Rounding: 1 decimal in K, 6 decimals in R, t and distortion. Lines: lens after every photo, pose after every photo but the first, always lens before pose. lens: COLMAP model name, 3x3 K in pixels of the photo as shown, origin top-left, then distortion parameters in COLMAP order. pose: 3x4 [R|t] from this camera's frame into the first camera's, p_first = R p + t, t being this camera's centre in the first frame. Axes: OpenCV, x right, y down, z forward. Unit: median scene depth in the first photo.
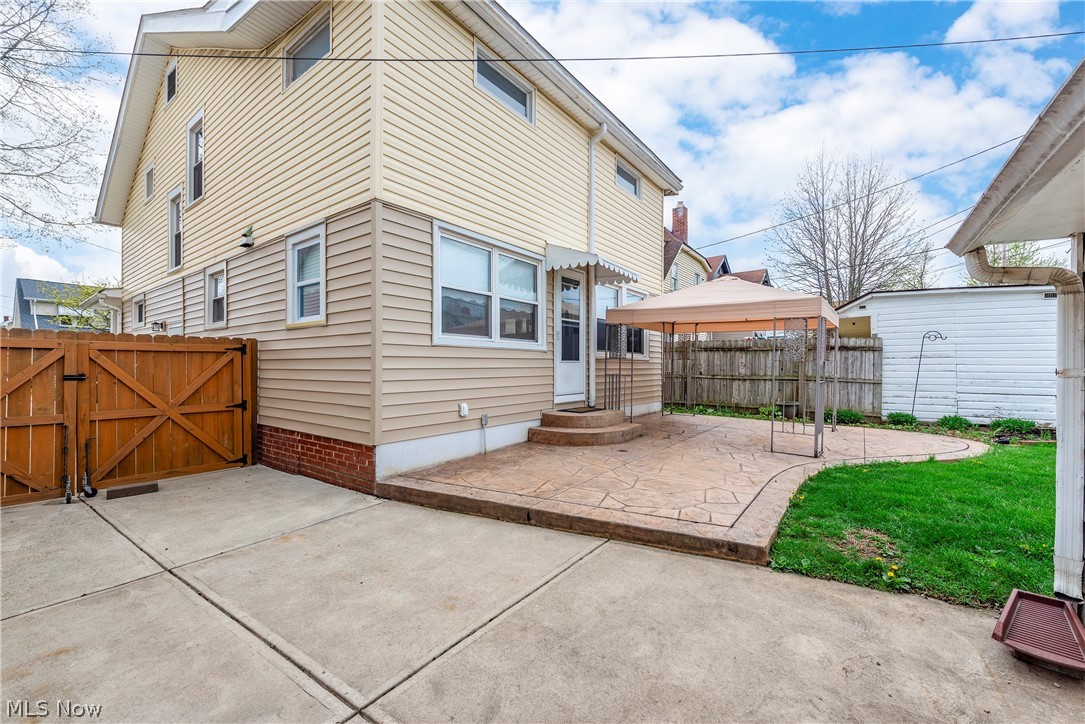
lens RADIAL K [[444.1, 0, 541.1], [0, 444.1, 367.2], [0, 0, 1]] dist [0.014046, -0.000021]
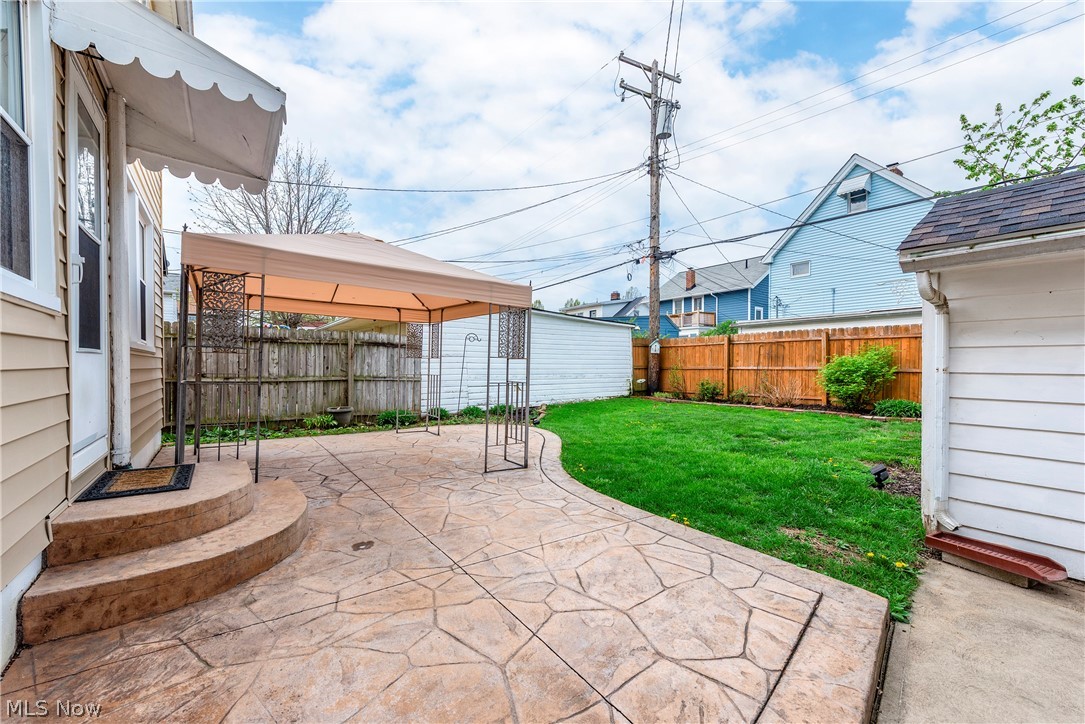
lens RADIAL K [[444.1, 0, 541.1], [0, 444.1, 367.2], [0, 0, 1]] dist [0.014046, -0.000021]
pose [[0.286052, -0.005650, 0.958197, -0.286446], [-0.000526, 0.999982, 0.006054, -0.004247], [-0.958214, -0.002236, 0.286044, 0.923294]]
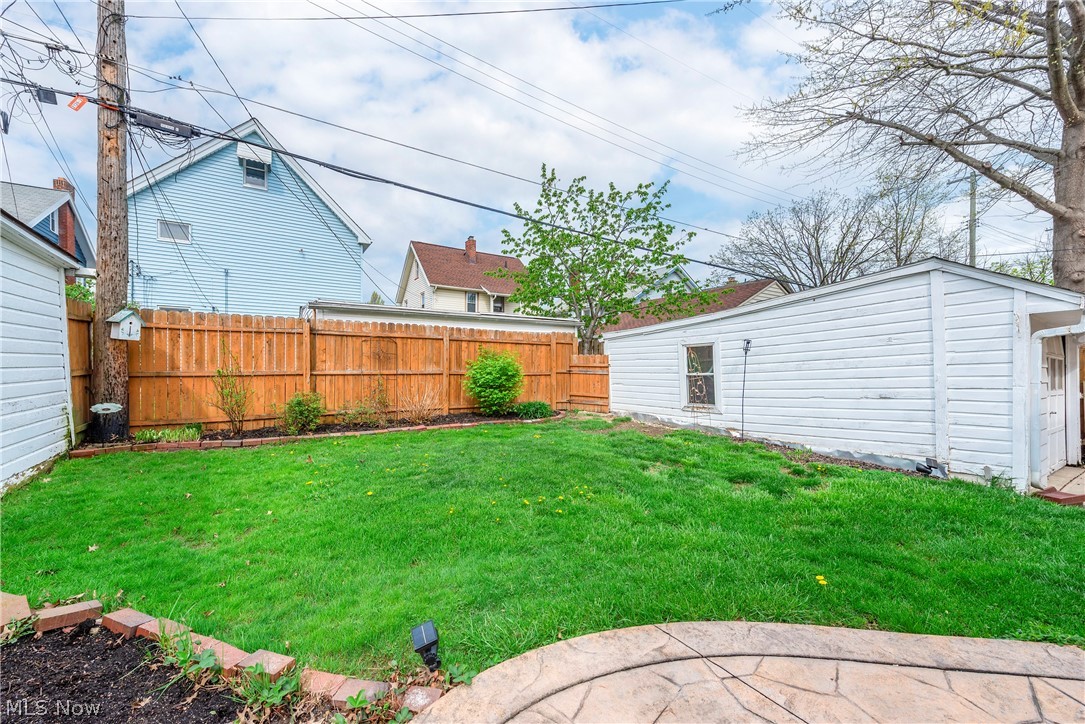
lens RADIAL K [[423.5, 0, 542.2], [0, 423.5, 366.3], [0, 0, 1]] dist [0.000813, 0.000040]
pose [[-0.944782, -0.011865, 0.327485, 1.306015], [-0.011045, 0.999929, 0.004361, -0.023260], [-0.327514, 0.000503, -0.944846, 1.824538]]
